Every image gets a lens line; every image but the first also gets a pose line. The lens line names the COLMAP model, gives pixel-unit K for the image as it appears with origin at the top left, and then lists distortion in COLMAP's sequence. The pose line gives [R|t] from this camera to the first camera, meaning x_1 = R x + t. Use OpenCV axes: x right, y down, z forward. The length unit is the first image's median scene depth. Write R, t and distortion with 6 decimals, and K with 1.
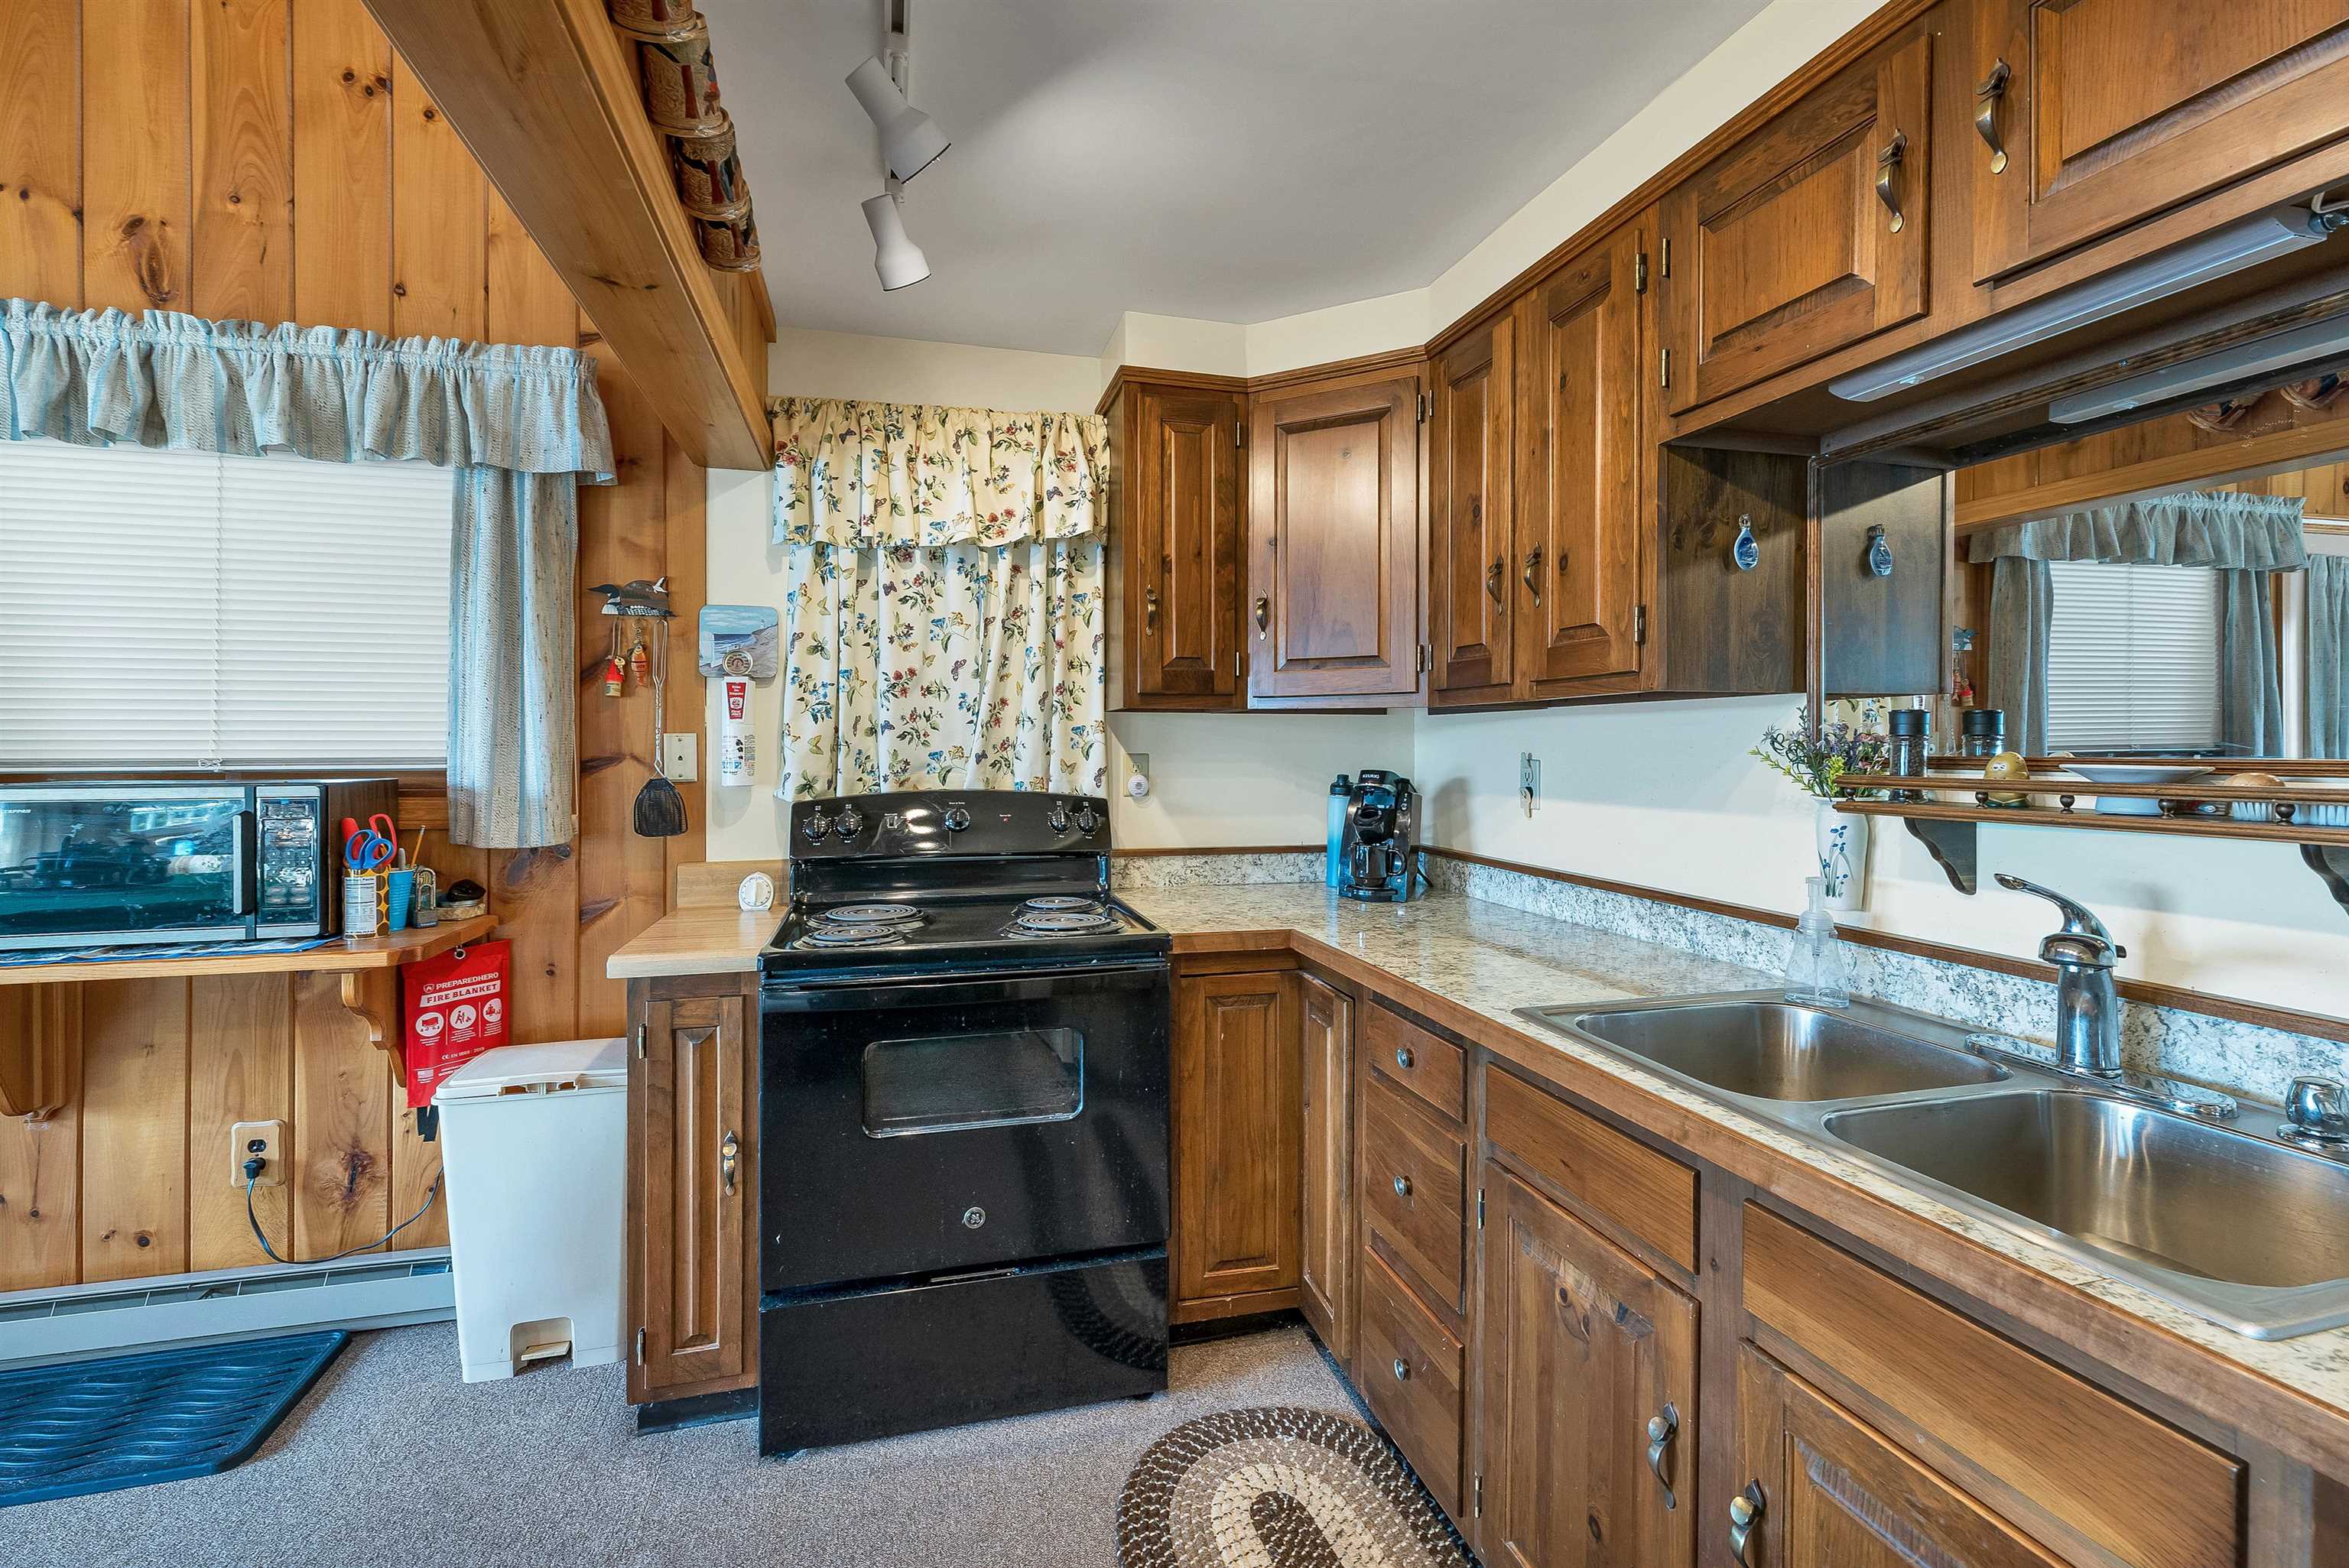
lens RADIAL K [[1024.7, 0, 1161.0], [0, 1024.7, 754.1], [0, 0, 1]] dist [0.000260, -0.000070]
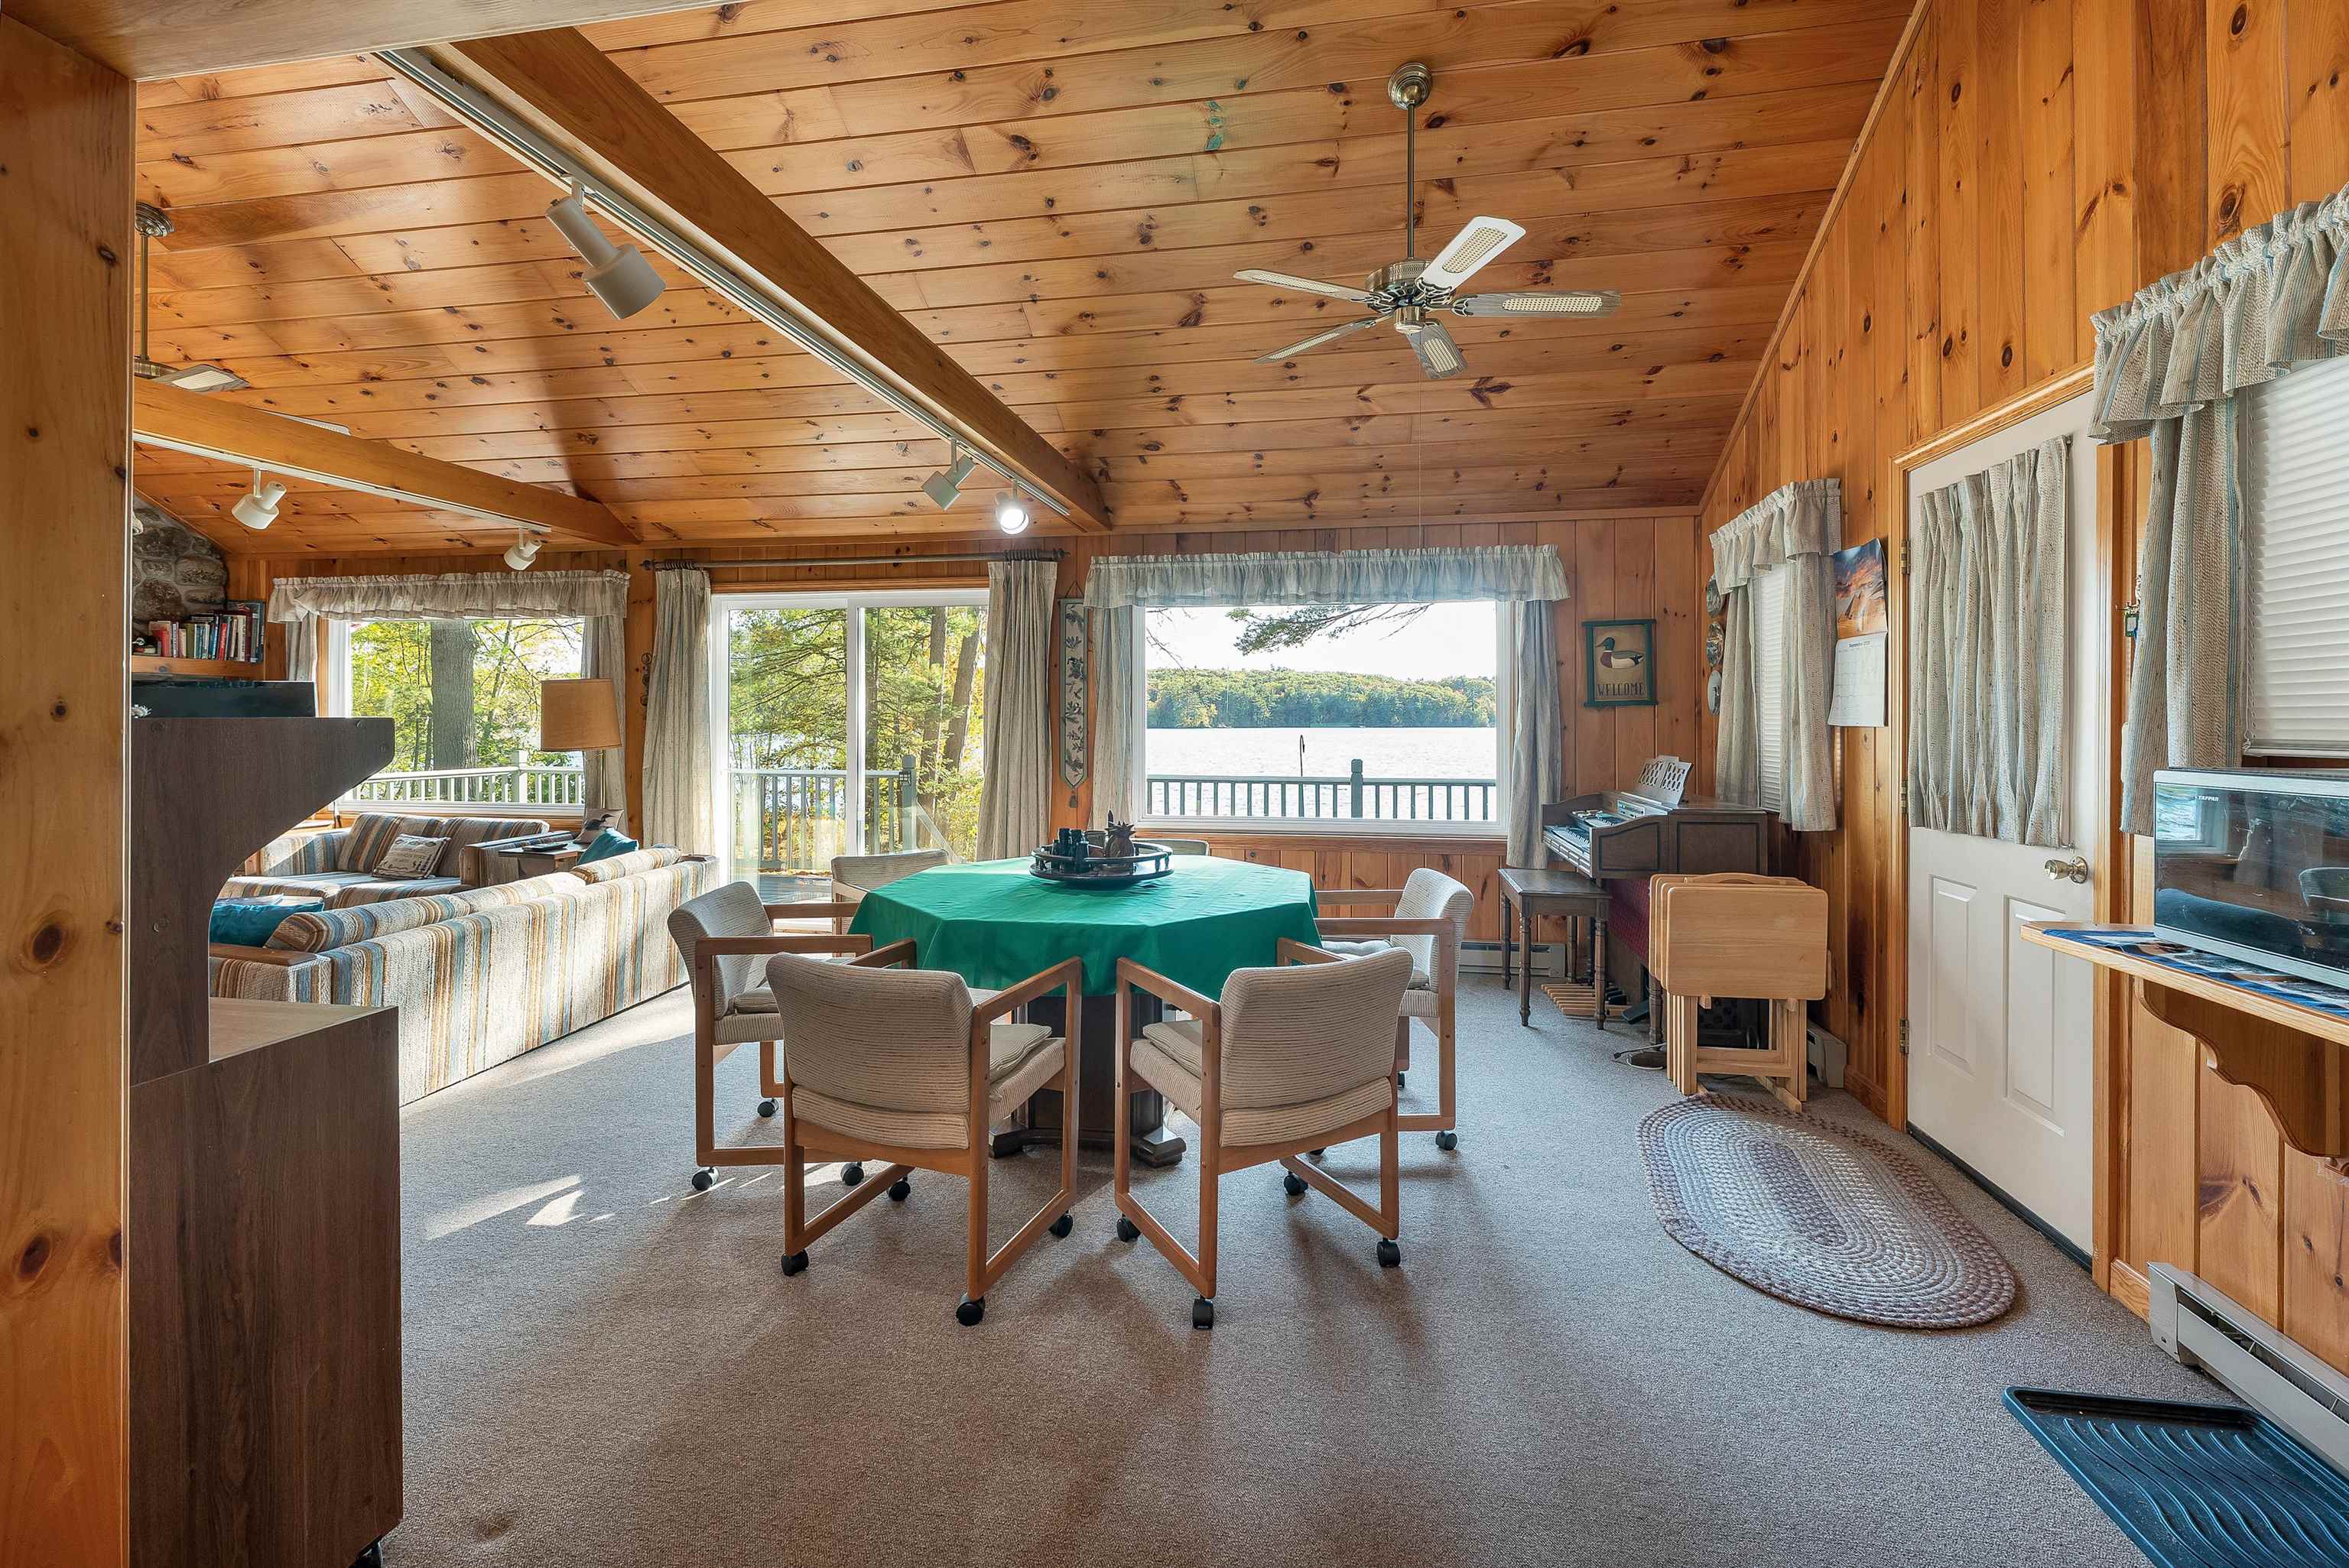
lens RADIAL K [[1004.5, 0, 1181.6], [0, 1004.5, 719.4], [0, 0, 1]] dist [0.001665, 0.000239]
pose [[-0.421926, -0.002355, -0.906627, 0.056122], [-0.011169, 0.999934, 0.002600, -0.004660], [0.906561, 0.011224, -0.421925, 0.482259]]
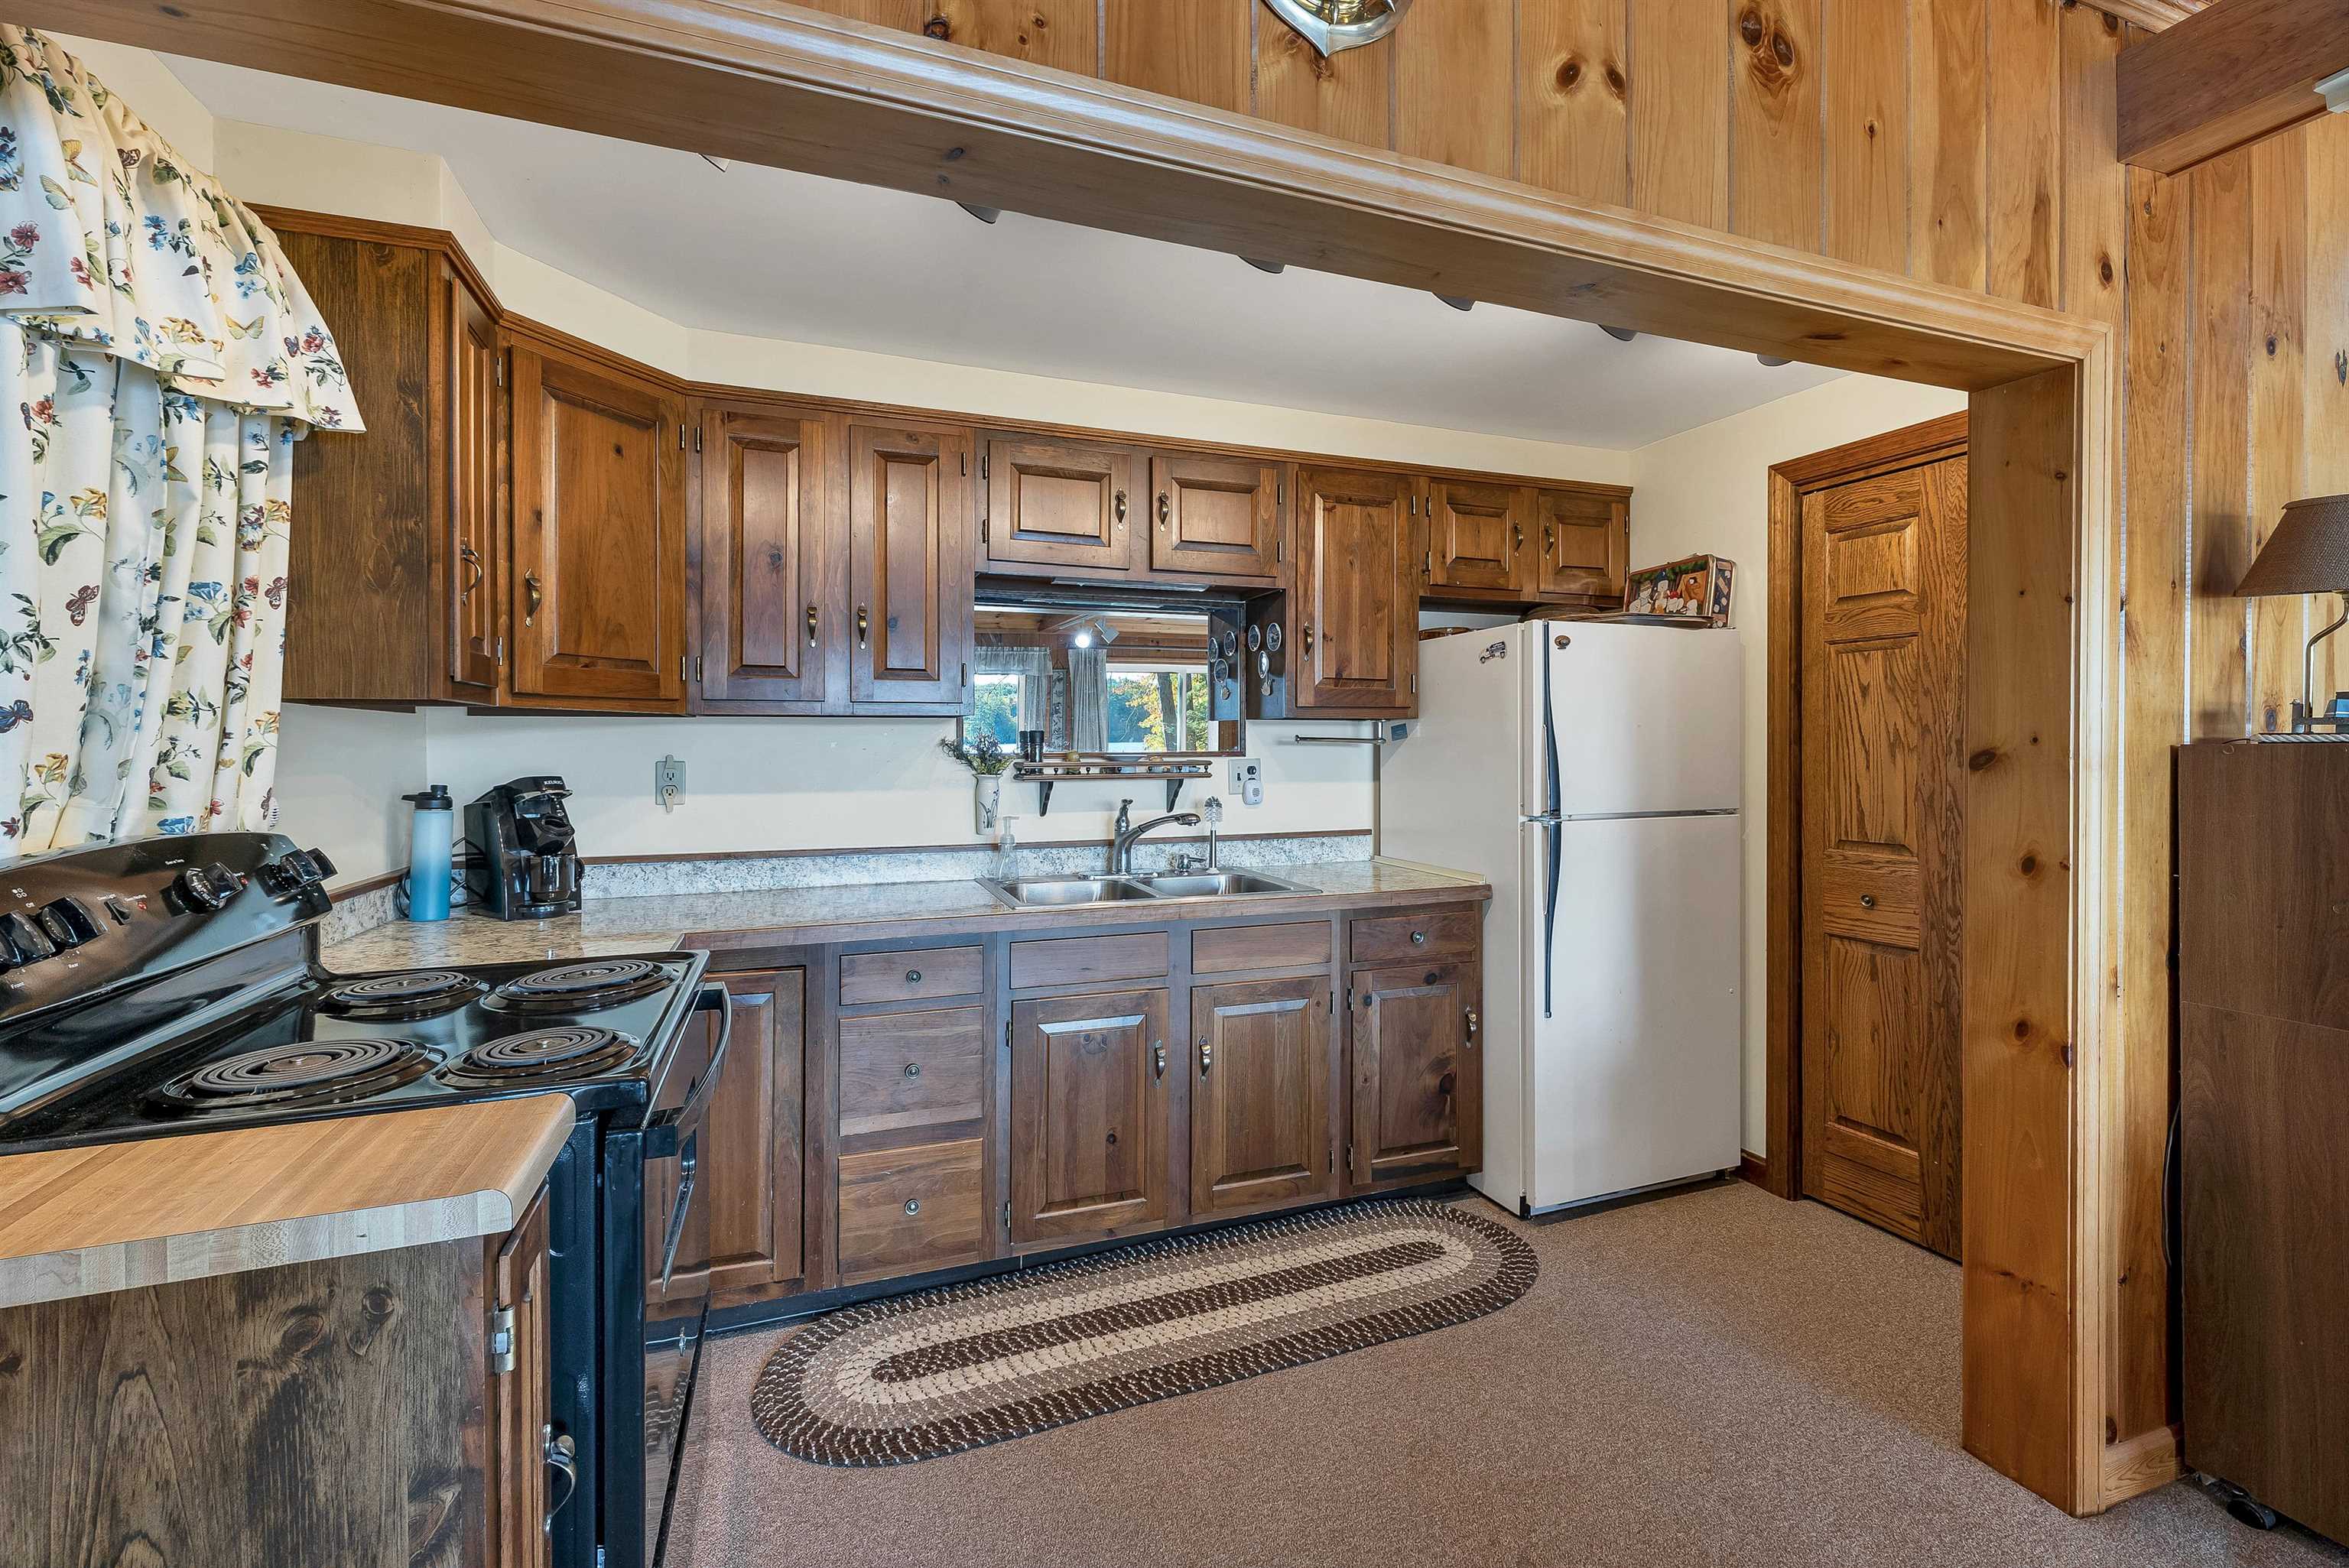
lens RADIAL K [[989.7, 0, 1168.1], [0, 989.7, 742.3], [0, 0, 1]] dist [0.011534, -0.007371]
pose [[-0.084448, 0.003704, 0.996421, -0.884293], [0.012983, 0.999912, -0.002617, -0.007049], [-0.996343, 0.012715, -0.084489, 0.611199]]
